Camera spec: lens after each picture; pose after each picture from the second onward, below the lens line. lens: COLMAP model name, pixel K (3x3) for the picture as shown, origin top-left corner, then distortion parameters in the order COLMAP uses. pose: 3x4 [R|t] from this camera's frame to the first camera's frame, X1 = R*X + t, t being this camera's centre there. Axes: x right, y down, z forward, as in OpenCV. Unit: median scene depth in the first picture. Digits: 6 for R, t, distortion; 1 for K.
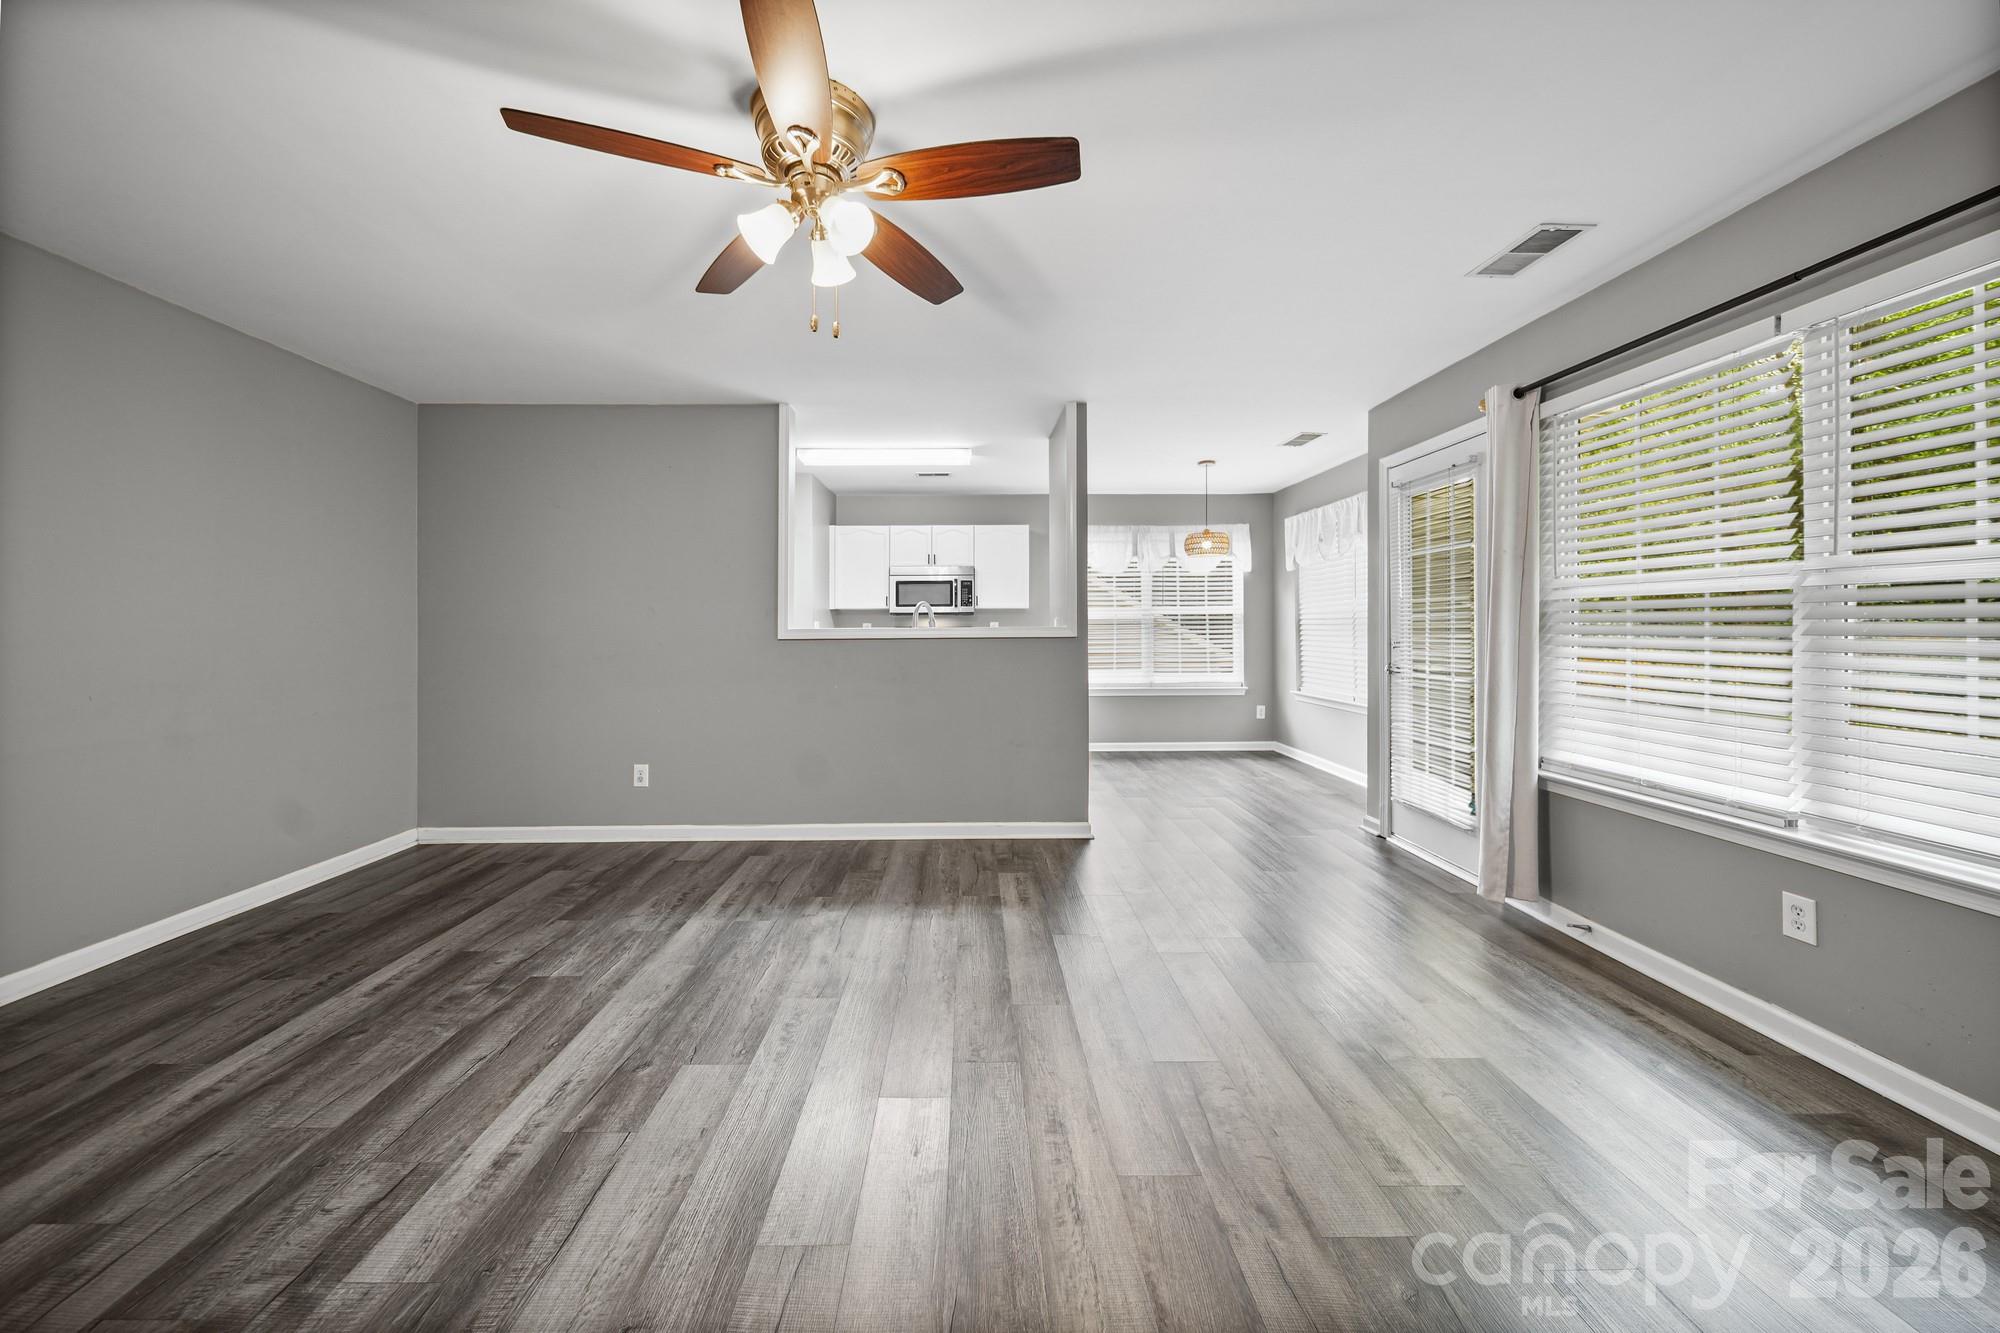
lens RADIAL K [[715.4, 0, 963.5], [0, 715.4, 624.4], [0, 0, 1]] dist [0.000029, -0.000336]
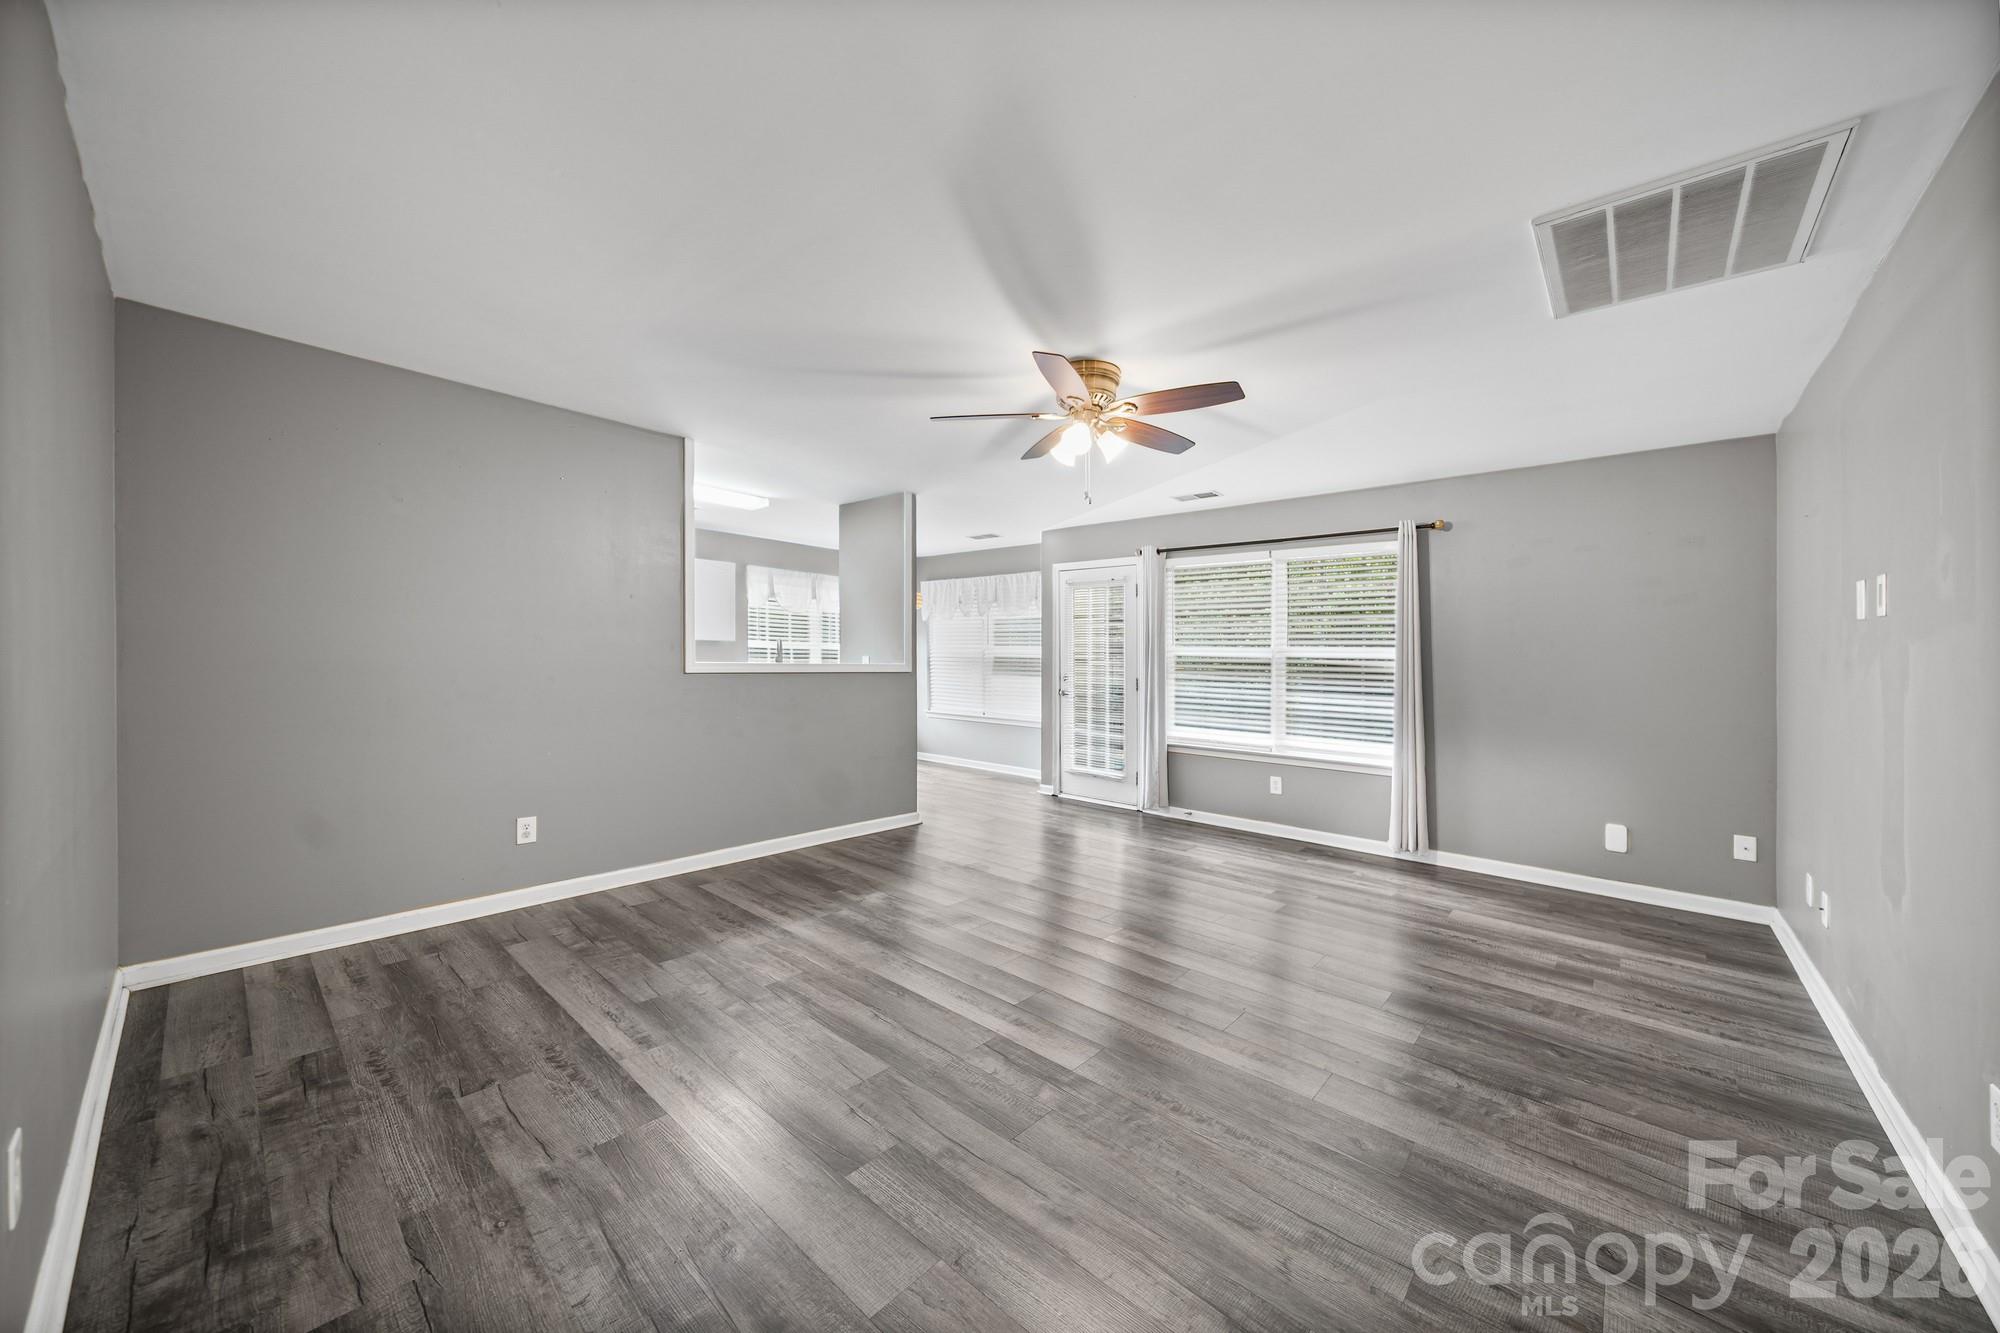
lens RADIAL K [[716.2, 0, 989.7], [0, 716.2, 641.9], [0, 0, 1]] dist [0.000359, -0.000447]
pose [[0.672843, 0.037101, 0.738854, -1.184931], [-0.027408, 0.999306, -0.025221, -0.013588], [-0.739277, -0.003281, 0.673393, 0.013616]]
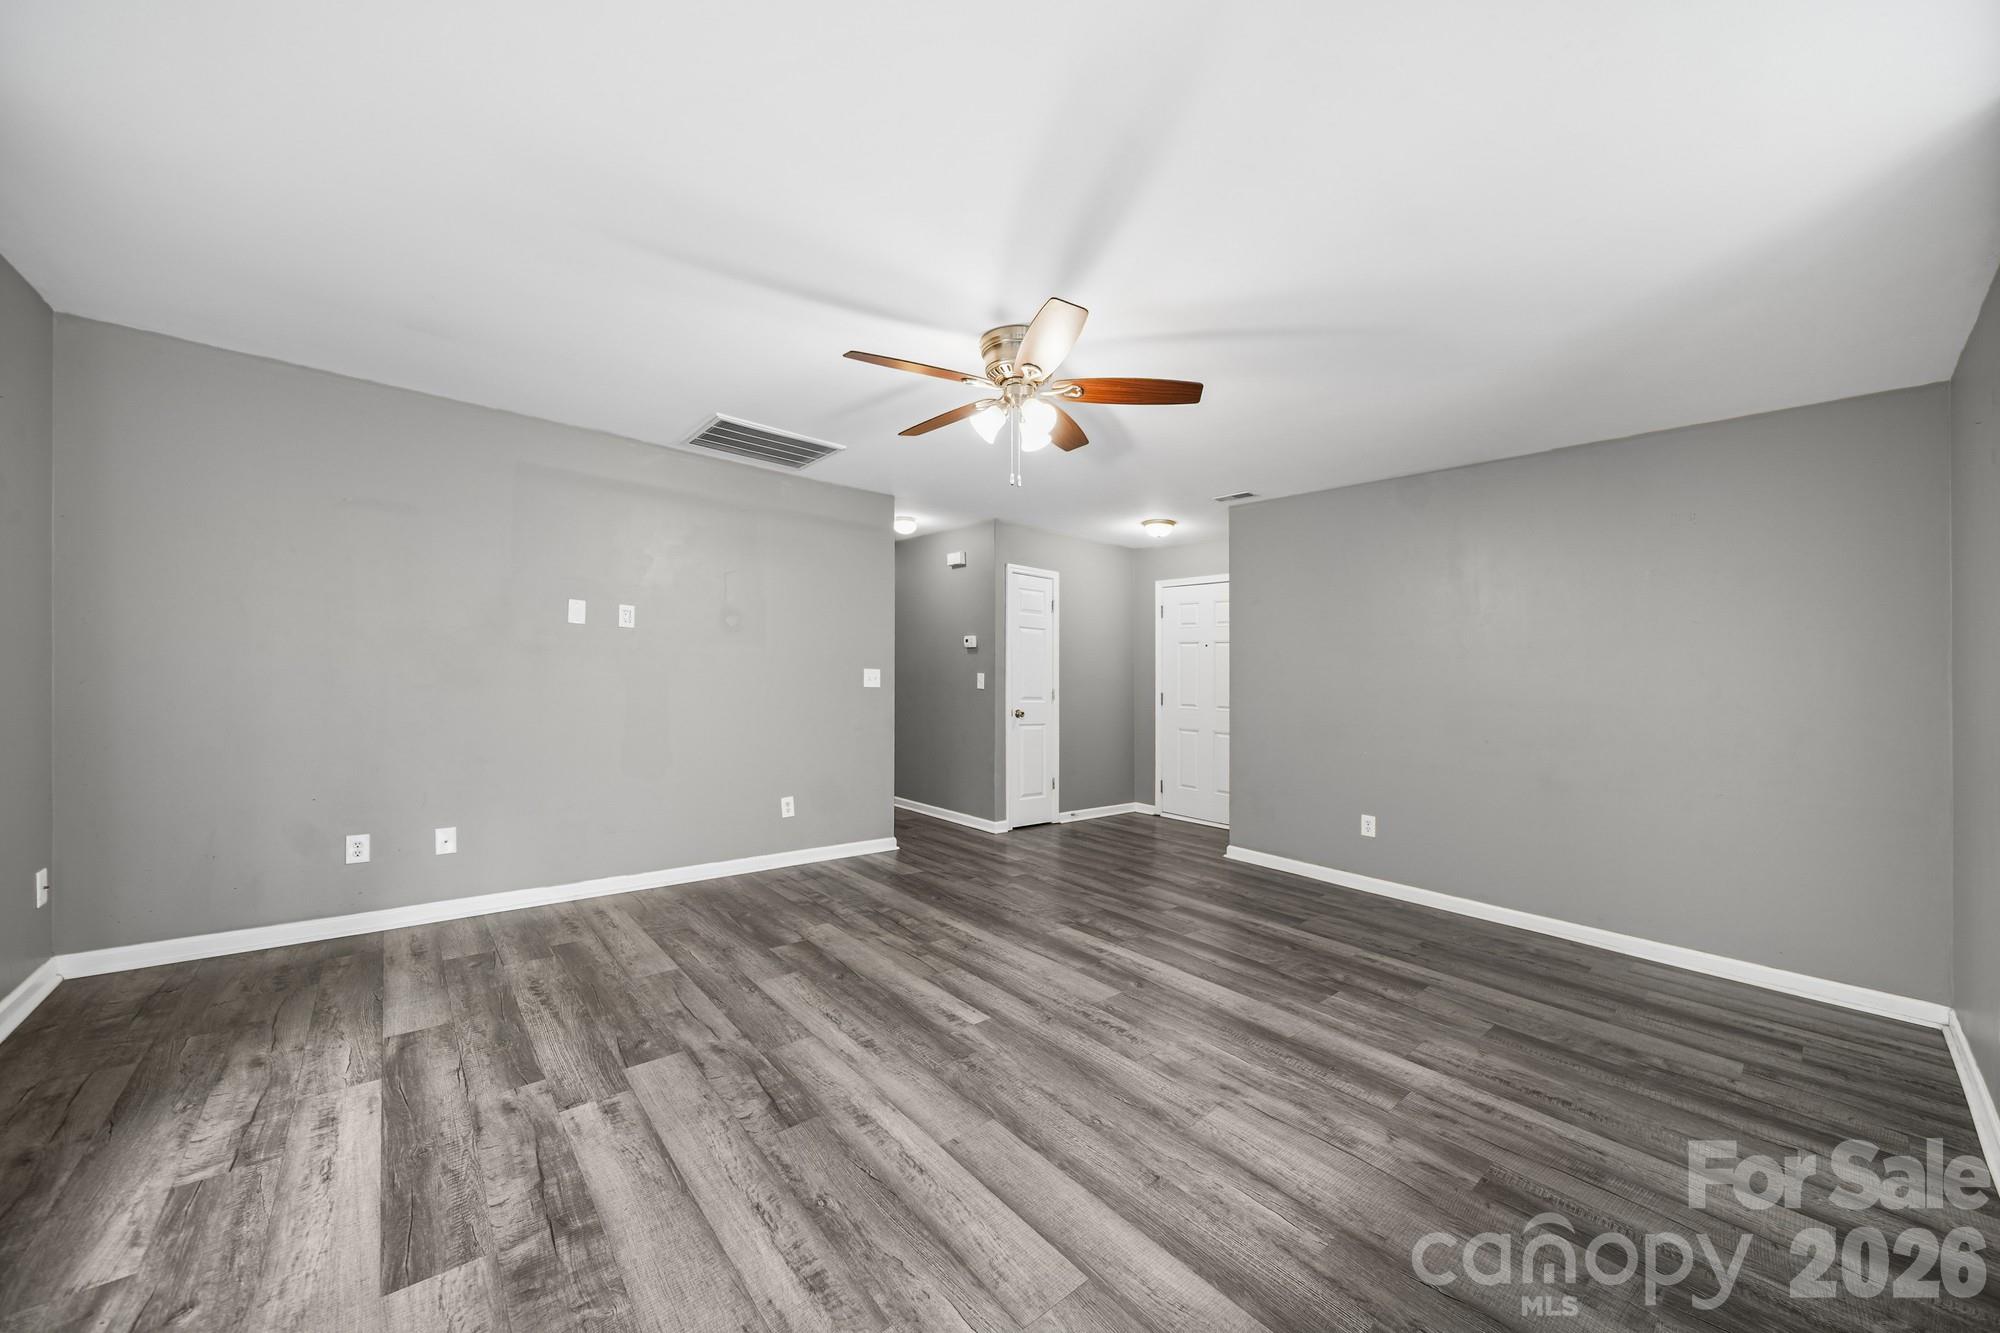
lens RADIAL K [[710.3, 0, 1000.0], [0, 710.3, 666.5], [0, 0, 1]] dist [-0.000600, -0.000210]
pose [[-0.752451, -0.030385, -0.657947, 0.583876], [-0.024841, 0.999534, -0.017751, -0.002858], [0.658180, 0.002987, -0.752855, 1.491222]]
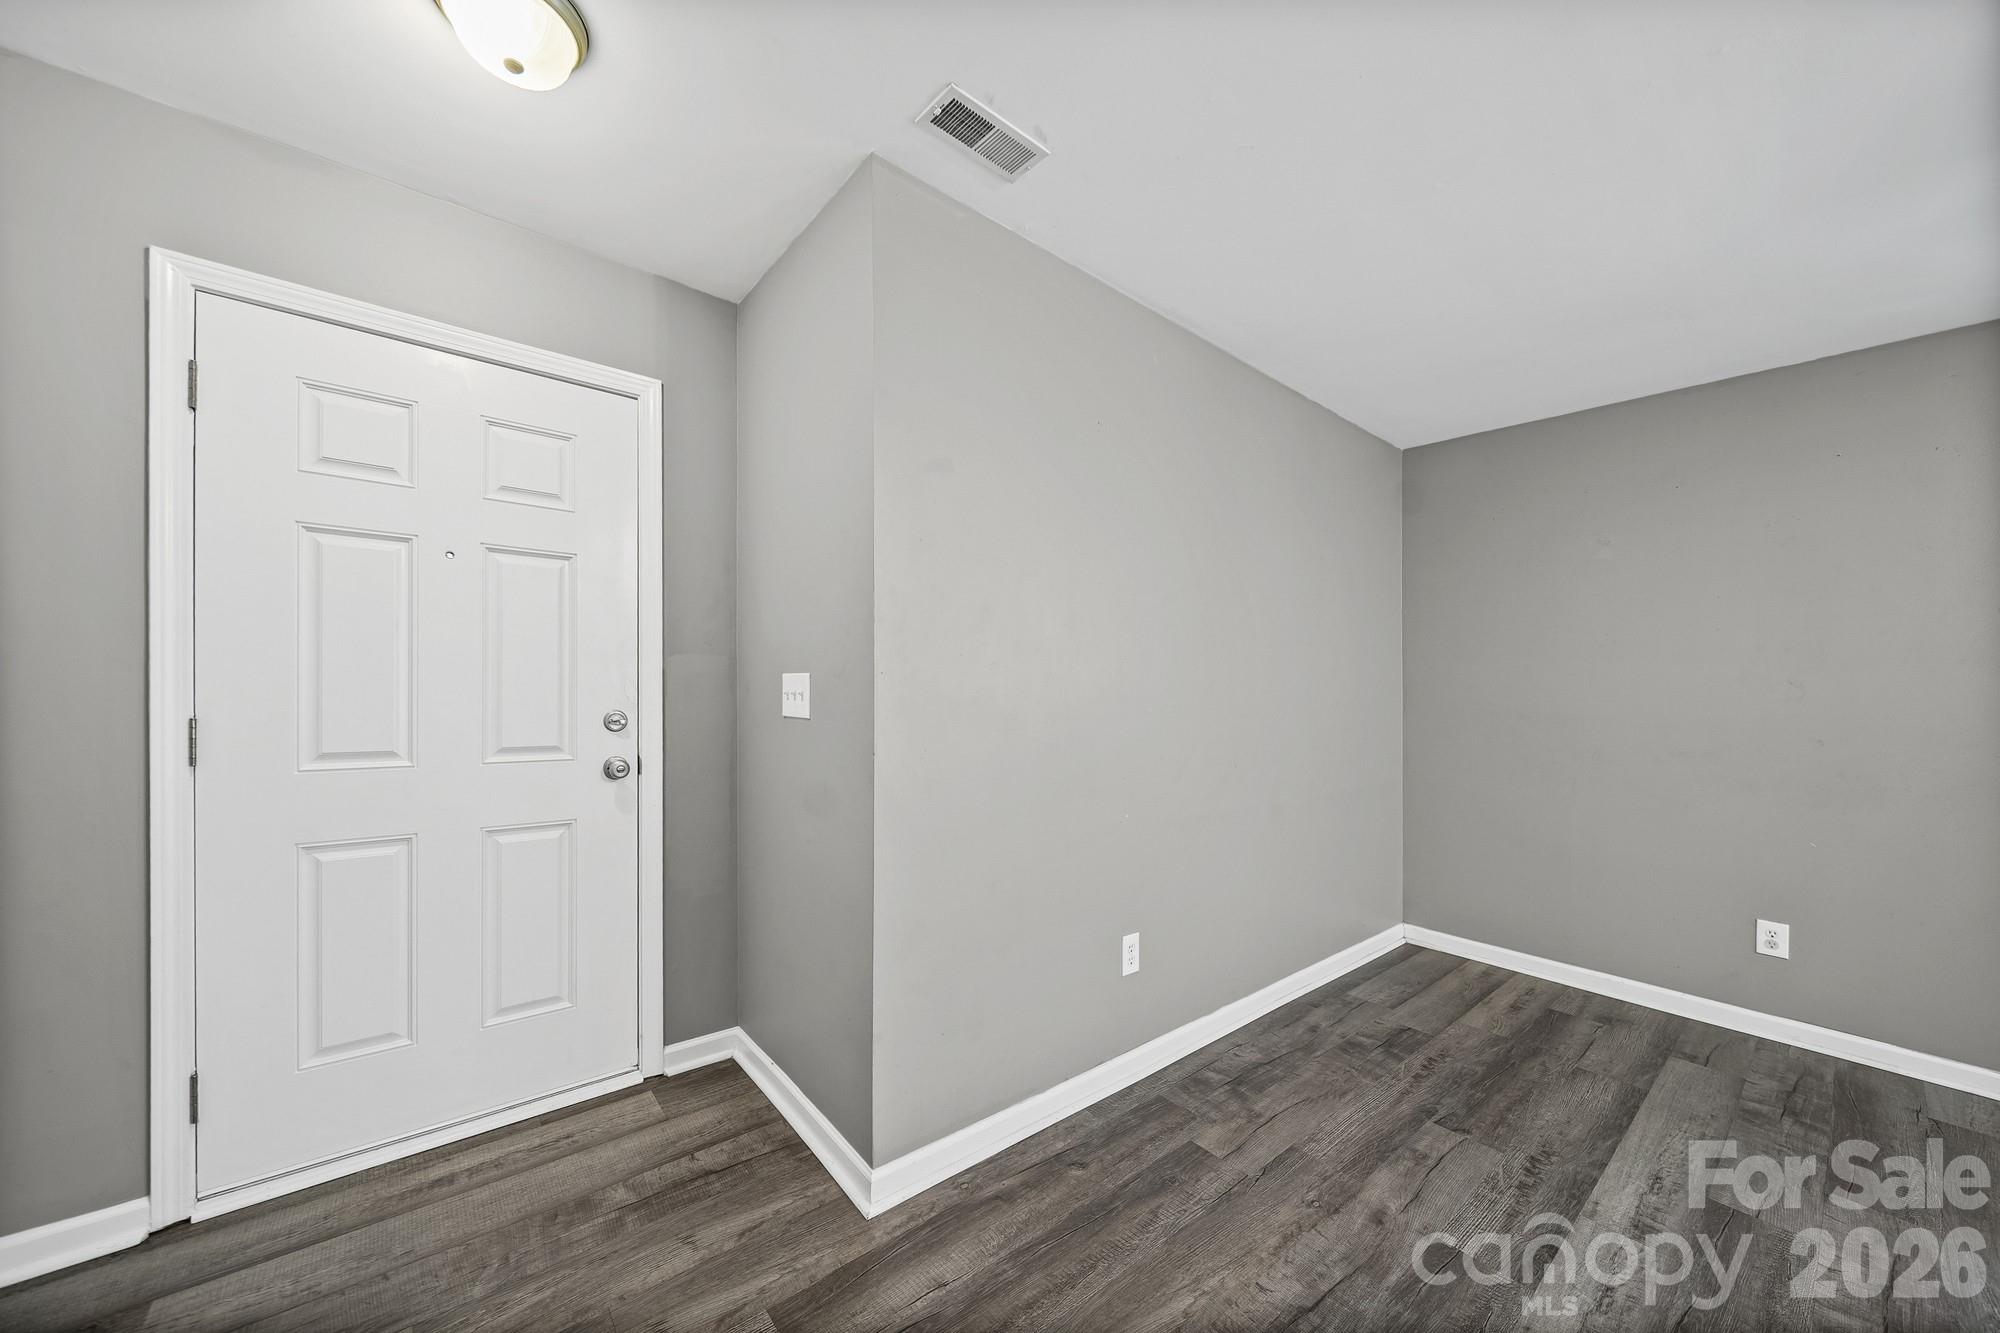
lens RADIAL K [[708.0, 0, 989.6], [0, 708.0, 691.9], [0, 0, 1]] dist [-0.003355, -0.000344]
pose [[0.630318, 0.028730, -0.775805, -0.672455], [-0.021886, 0.999575, 0.019235, -0.017570], [0.776028, 0.004855, 0.630679, 0.061086]]
